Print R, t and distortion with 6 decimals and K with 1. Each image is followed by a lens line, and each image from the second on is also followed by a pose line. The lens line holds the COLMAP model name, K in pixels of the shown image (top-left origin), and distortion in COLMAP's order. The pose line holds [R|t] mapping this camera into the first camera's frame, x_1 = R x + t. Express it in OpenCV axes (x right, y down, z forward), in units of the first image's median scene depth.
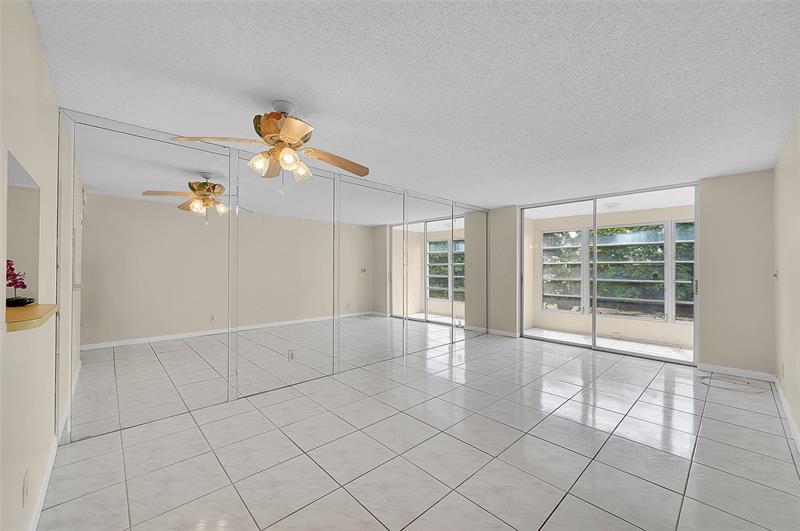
lens RADIAL K [[309.4, 0, 404.1], [0, 309.4, 265.6], [0, 0, 1]] dist [-0.001325, -0.000528]
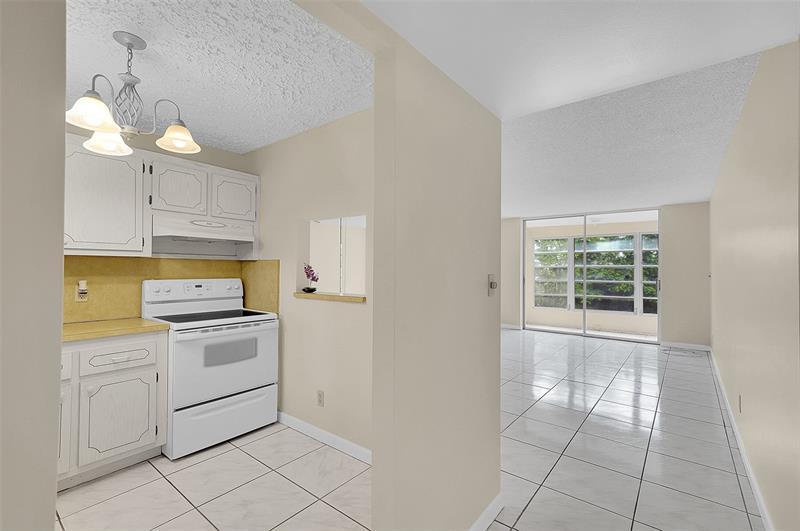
lens RADIAL K [[351.9, 0, 398.4], [0, 351.9, 263.3], [0, 0, 1]] dist [0.005950, 0.000797]
pose [[0.991580, 0.009532, 0.129142, -0.251651], [-0.007631, 0.999855, -0.015202, 0.004477], [-0.129268, 0.014089, 0.991510, -0.251518]]
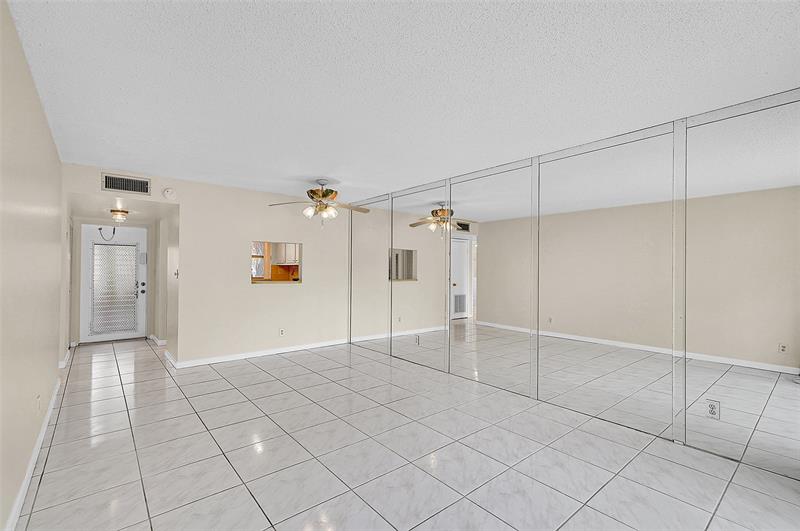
lens RADIAL K [[360.0, 0, 401.6], [0, 360.0, 269.6], [0, 0, 1]] dist [0.002904, 0.000633]
pose [[-0.061700, -0.000239, -0.998095, 1.803613], [-0.000552, 1.000000, -0.000205, 0.007801], [0.998095, 0.000538, -0.061700, 1.678467]]
